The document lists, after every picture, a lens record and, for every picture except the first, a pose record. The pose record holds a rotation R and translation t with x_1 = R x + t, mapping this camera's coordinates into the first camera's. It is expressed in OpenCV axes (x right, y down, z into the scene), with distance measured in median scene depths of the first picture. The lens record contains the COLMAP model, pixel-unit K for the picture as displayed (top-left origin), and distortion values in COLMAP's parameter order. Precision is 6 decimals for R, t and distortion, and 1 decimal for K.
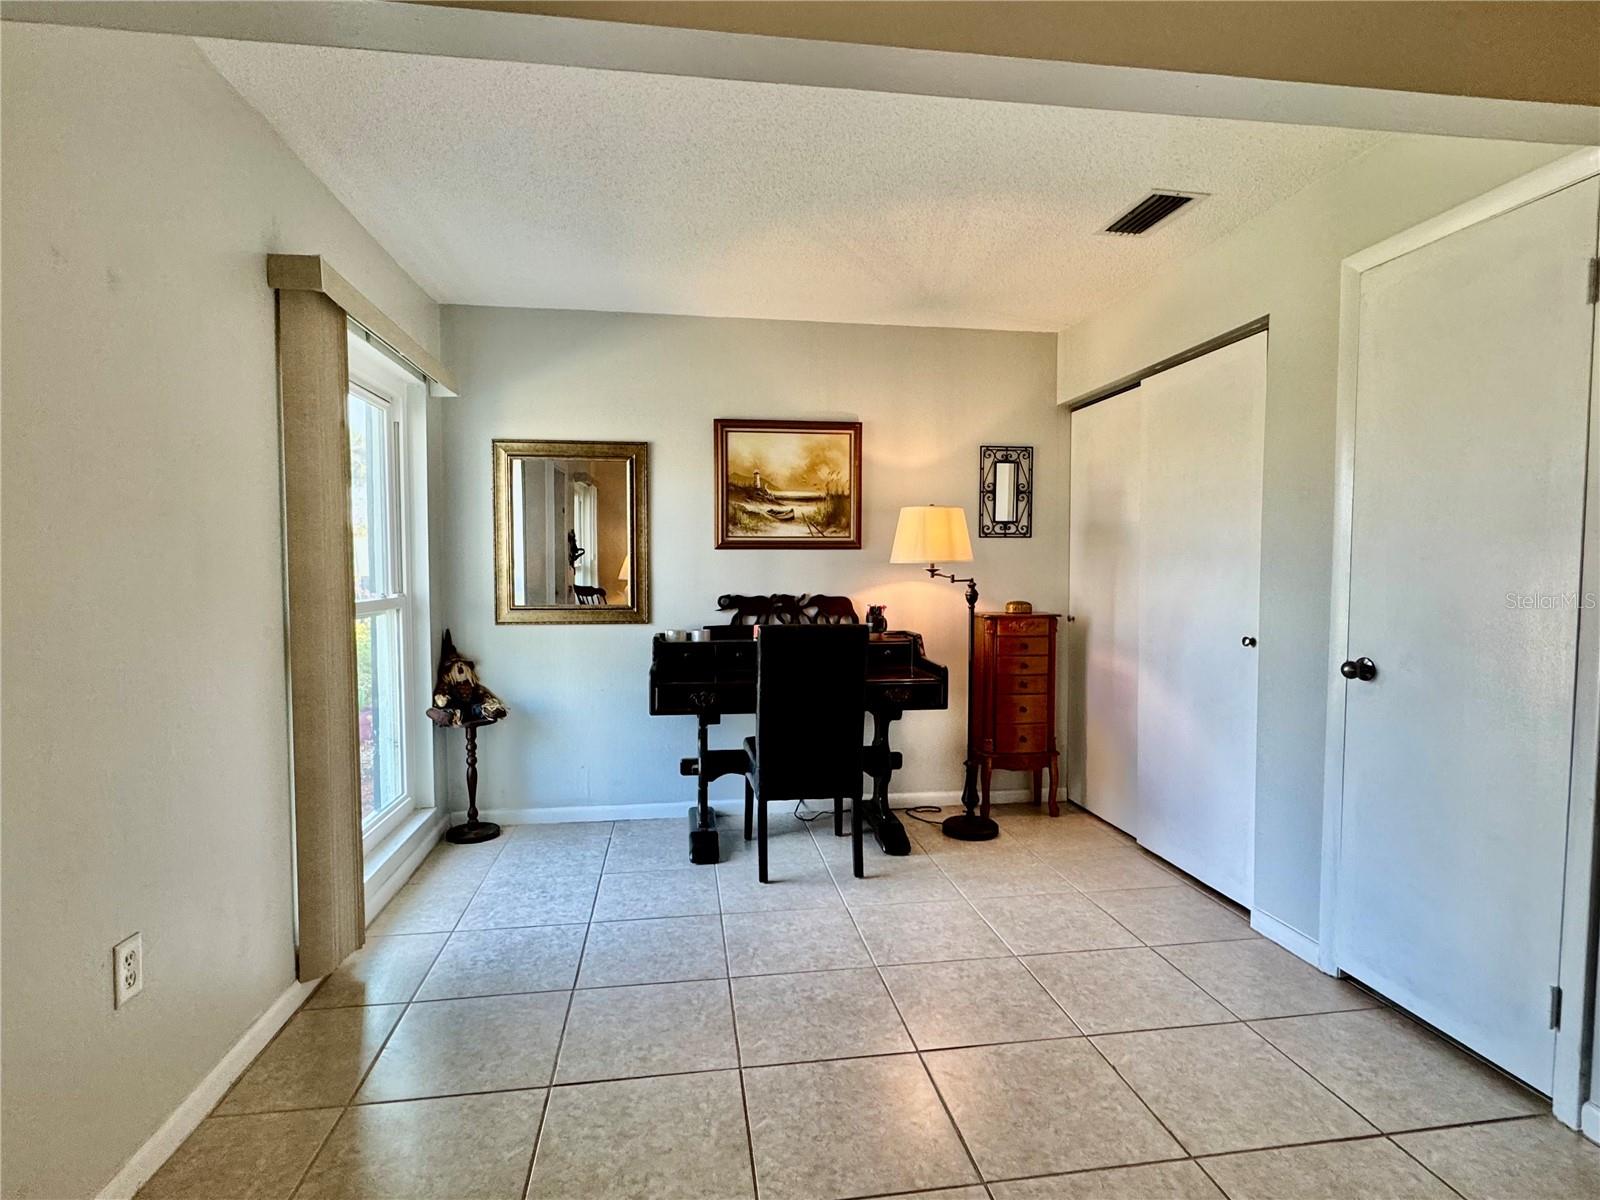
lens RADIAL K [[825.4, 0, 805.3], [0, 825.4, 601.5], [0, 0, 1]] dist [0.000162, 0.000962]
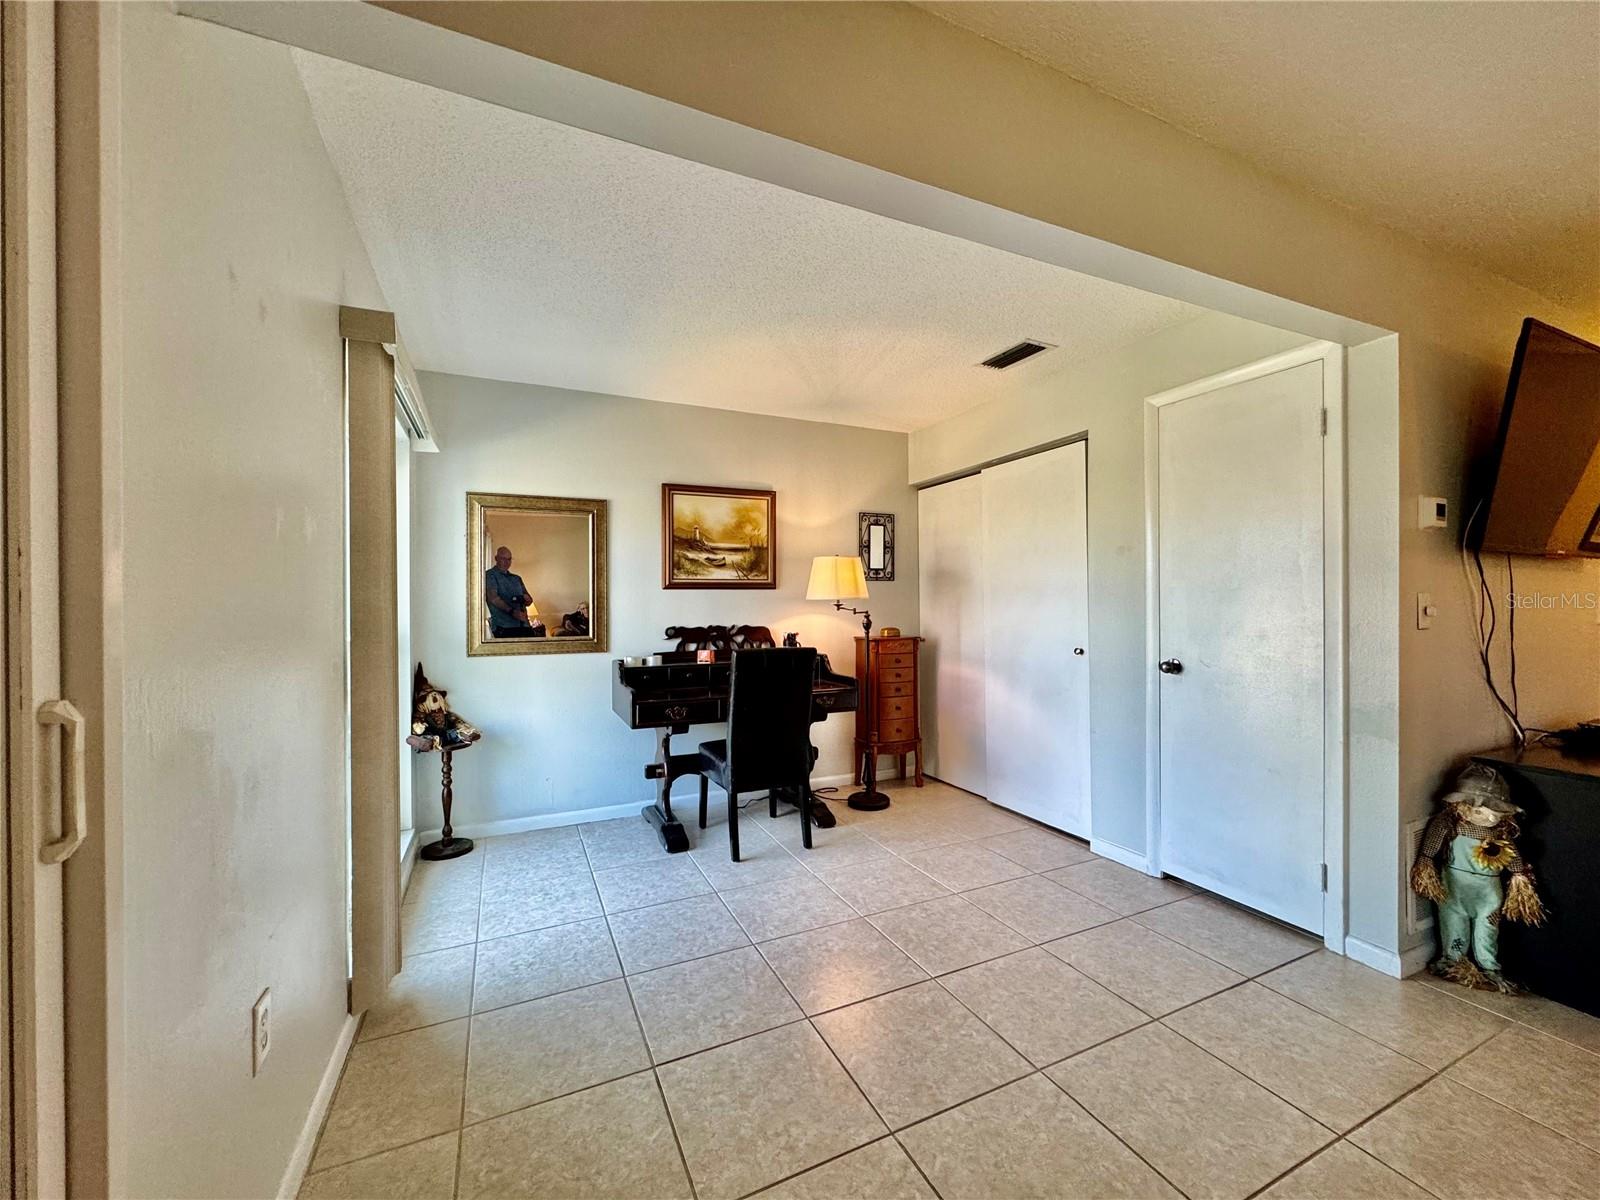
lens RADIAL K [[635.5, 0, 806.5], [0, 635.5, 599.7], [0, 0, 1]] dist [-0.000184, 0.000100]
pose [[0.959077, -0.005231, 0.283096, -0.181408], [0.019768, 0.998627, -0.048519, 0.001842], [-0.282454, 0.052130, 0.957863, 0.045589]]
